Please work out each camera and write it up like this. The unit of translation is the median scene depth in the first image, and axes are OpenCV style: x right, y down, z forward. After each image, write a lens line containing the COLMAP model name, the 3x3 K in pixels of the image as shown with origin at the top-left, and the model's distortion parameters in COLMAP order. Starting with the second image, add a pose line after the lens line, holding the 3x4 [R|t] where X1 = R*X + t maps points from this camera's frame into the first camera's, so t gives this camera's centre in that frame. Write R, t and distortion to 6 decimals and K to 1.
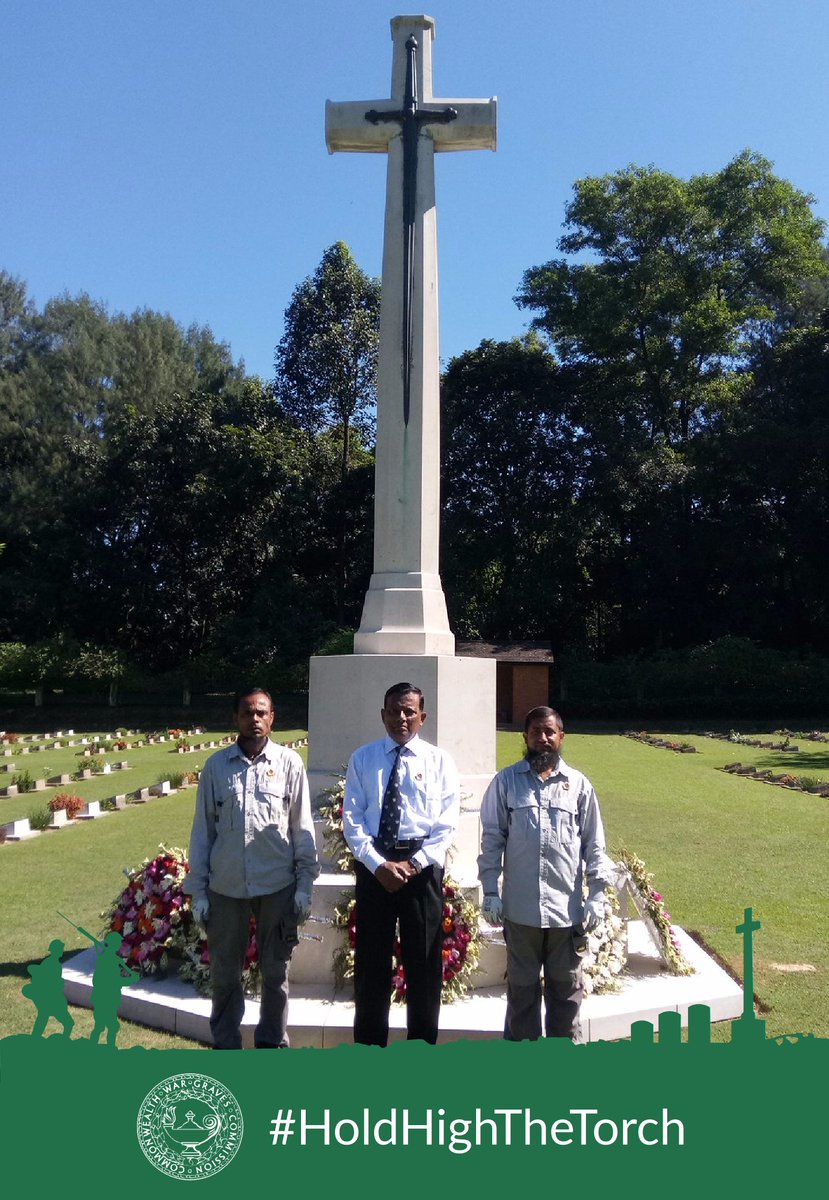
lens RADIAL K [[1105.9, 0, 399.8], [0, 1105.9, 567.8], [0, 0, 1]] dist [0.149615, -0.207385]
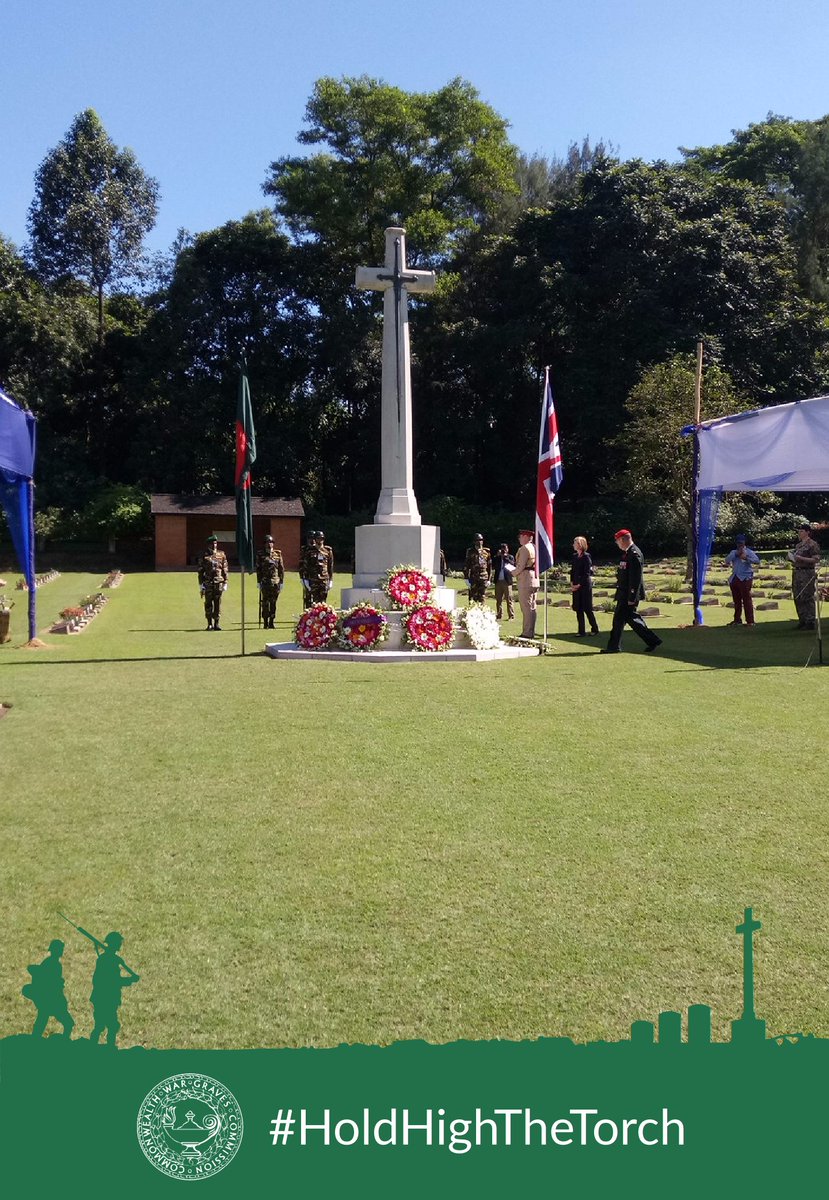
lens RADIAL K [[1048.5, 0, 465.5], [0, 1048.5, 602.4], [0, 0, 1]] dist [0.002634, 0.004438]
pose [[0.944969, -0.021903, 0.326425, -0.052500], [-0.033832, 0.985865, 0.164093, -0.011425], [-0.325405, -0.166106, 0.930871, -0.100905]]
